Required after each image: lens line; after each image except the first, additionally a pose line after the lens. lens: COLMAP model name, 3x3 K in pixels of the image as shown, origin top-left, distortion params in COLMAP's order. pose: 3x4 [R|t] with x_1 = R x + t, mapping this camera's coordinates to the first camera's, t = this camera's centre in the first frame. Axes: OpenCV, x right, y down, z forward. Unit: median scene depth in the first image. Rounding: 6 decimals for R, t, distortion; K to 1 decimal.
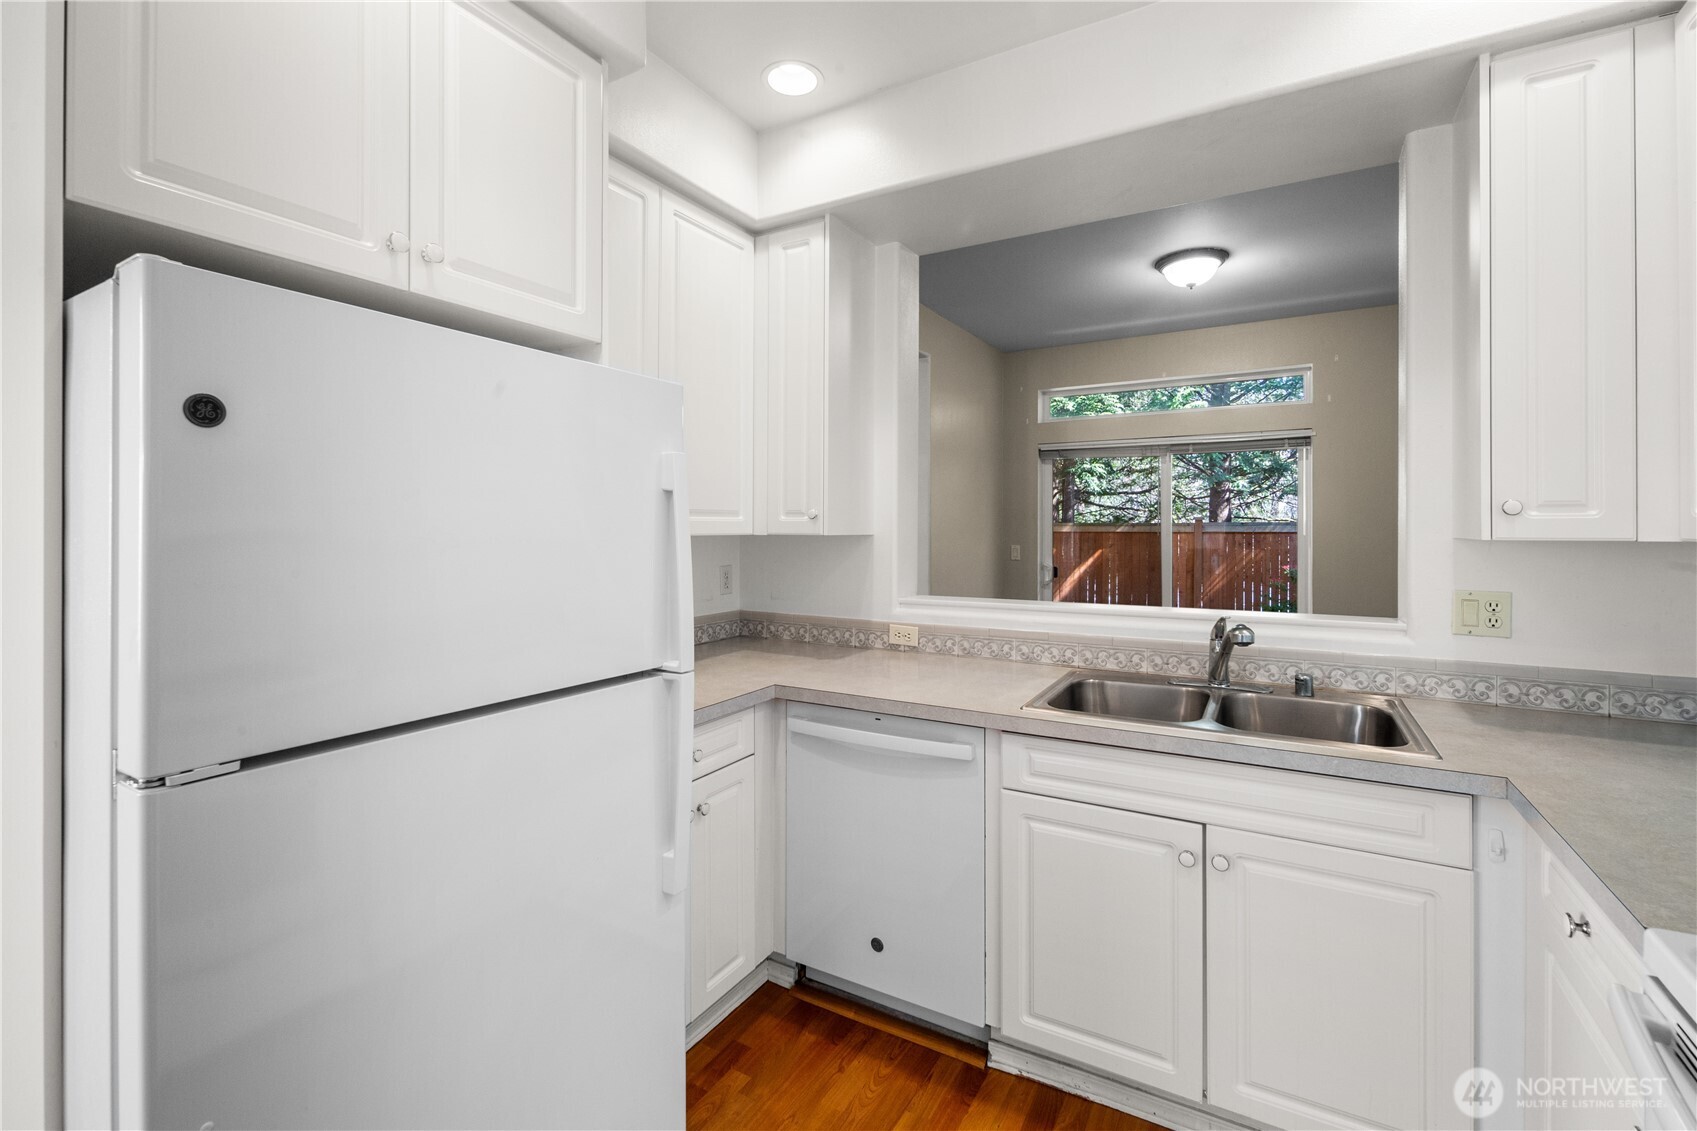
lens RADIAL K [[745.2, 0, 851.4], [0, 745.2, 529.6], [0, 0, 1]] dist [-0.000984, -0.001416]
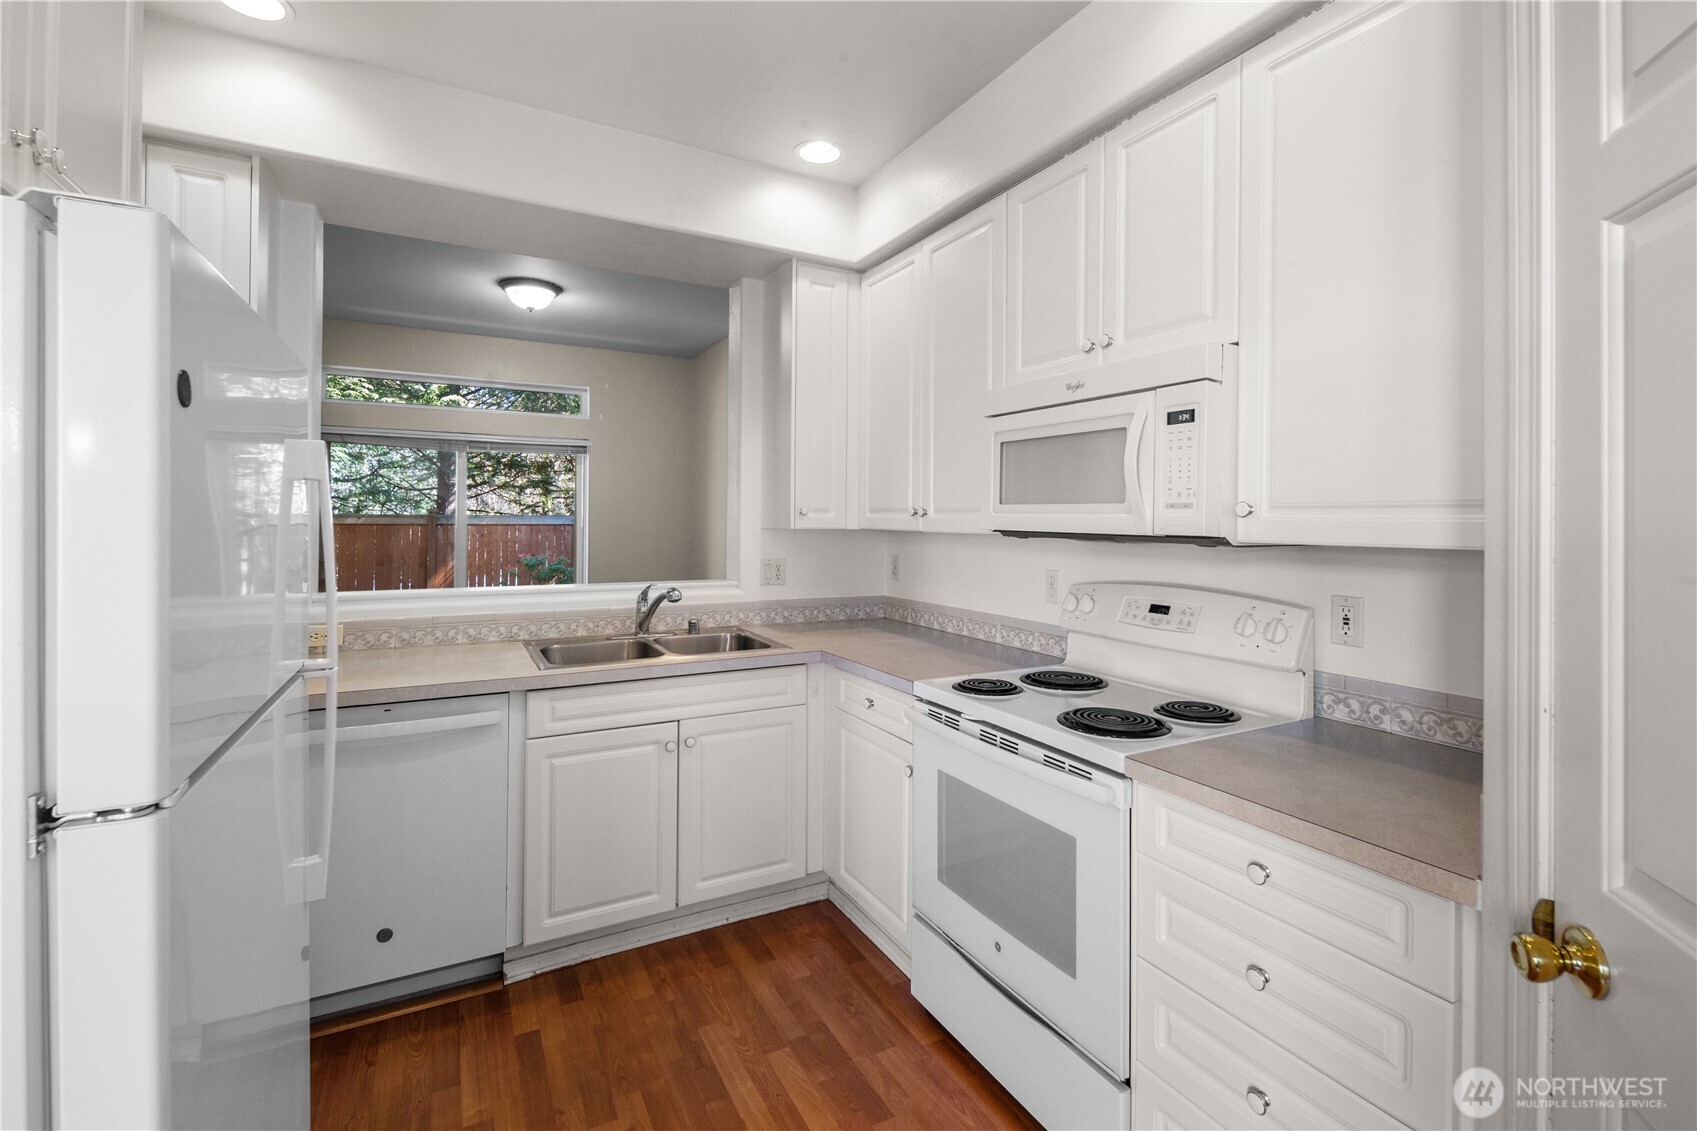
lens RADIAL K [[745.2, 0, 869.1], [0, 745.2, 533.3], [0, 0, 1]] dist [-0.000984, -0.001416]
pose [[0.515170, -0.009853, 0.857031, -0.501960], [-0.003695, 0.999899, 0.013717, -0.000728], [-0.857080, -0.010234, 0.515082, -0.074789]]
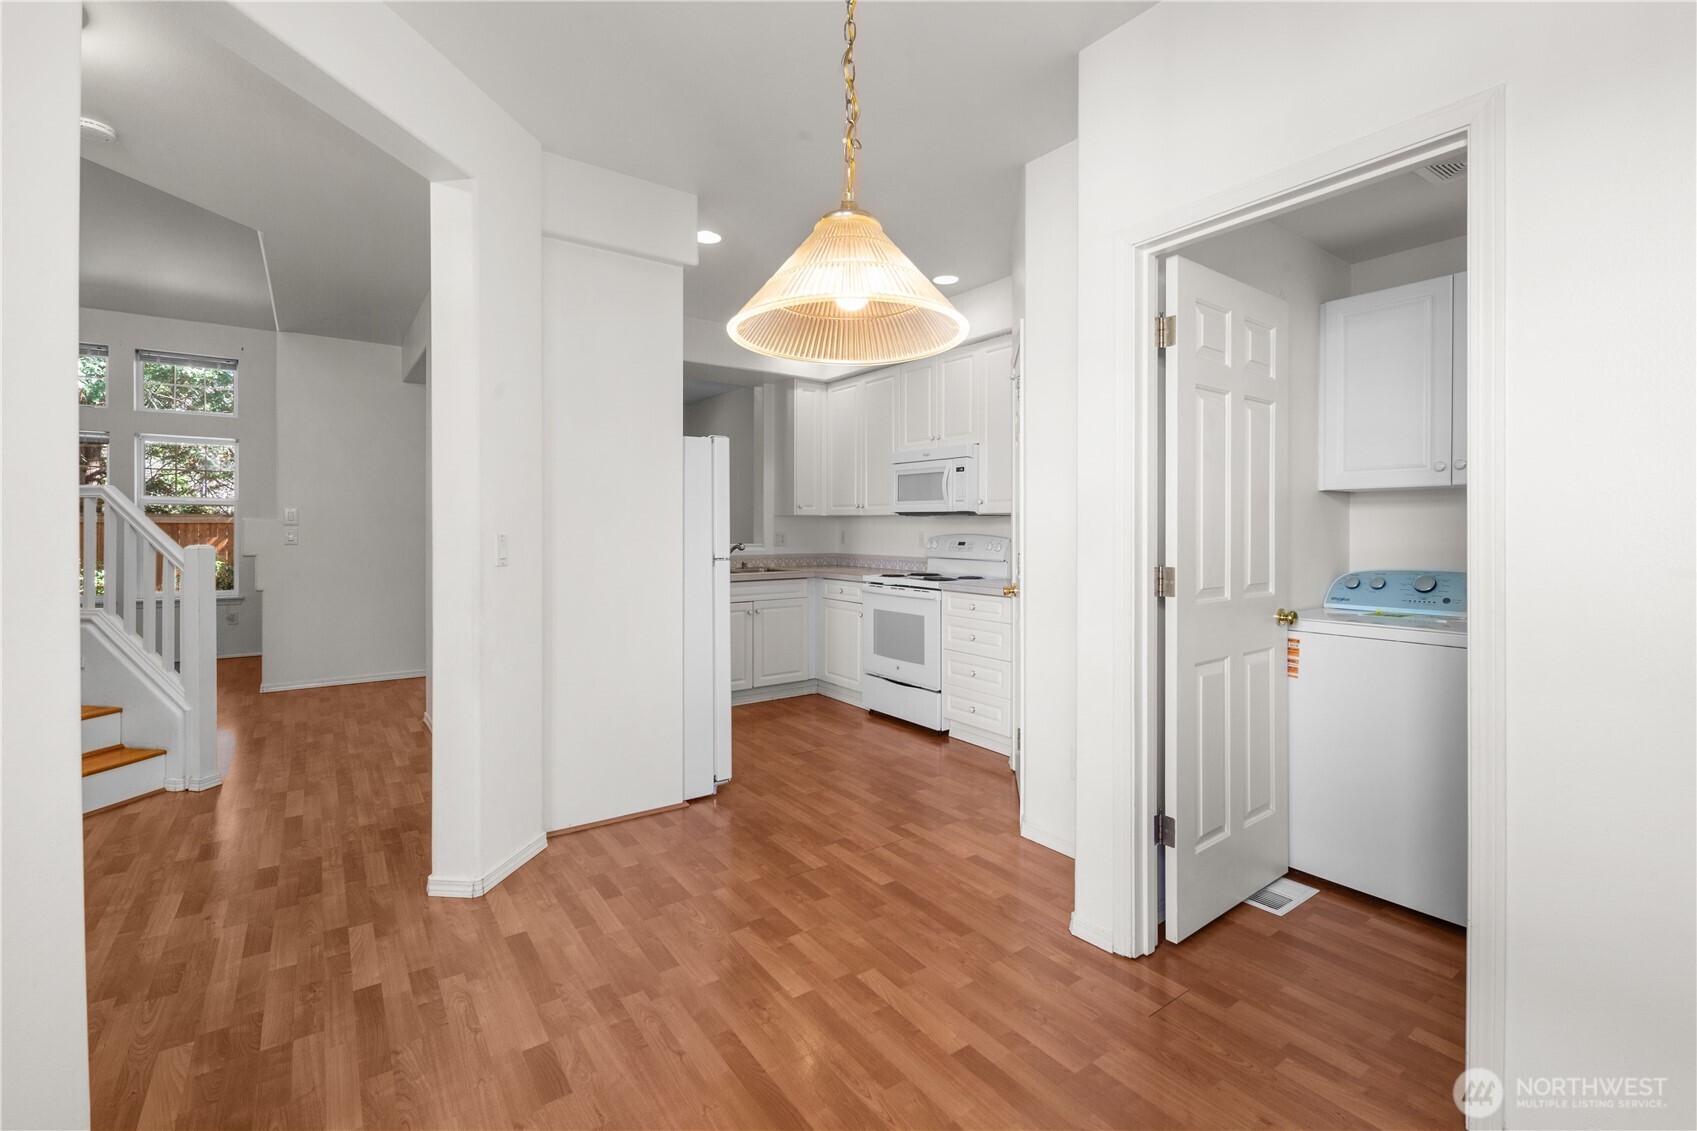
lens RADIAL K [[745.2, 0, 870.2], [0, 745.2, 533.1], [0, 0, 1]] dist [-0.000984, -0.001416]
pose [[0.403914, -0.007360, 0.914768, -1.895850], [0.003066, 0.999973, 0.006692, 0.064616], [-0.914792, 0.000101, 0.403925, -0.642763]]
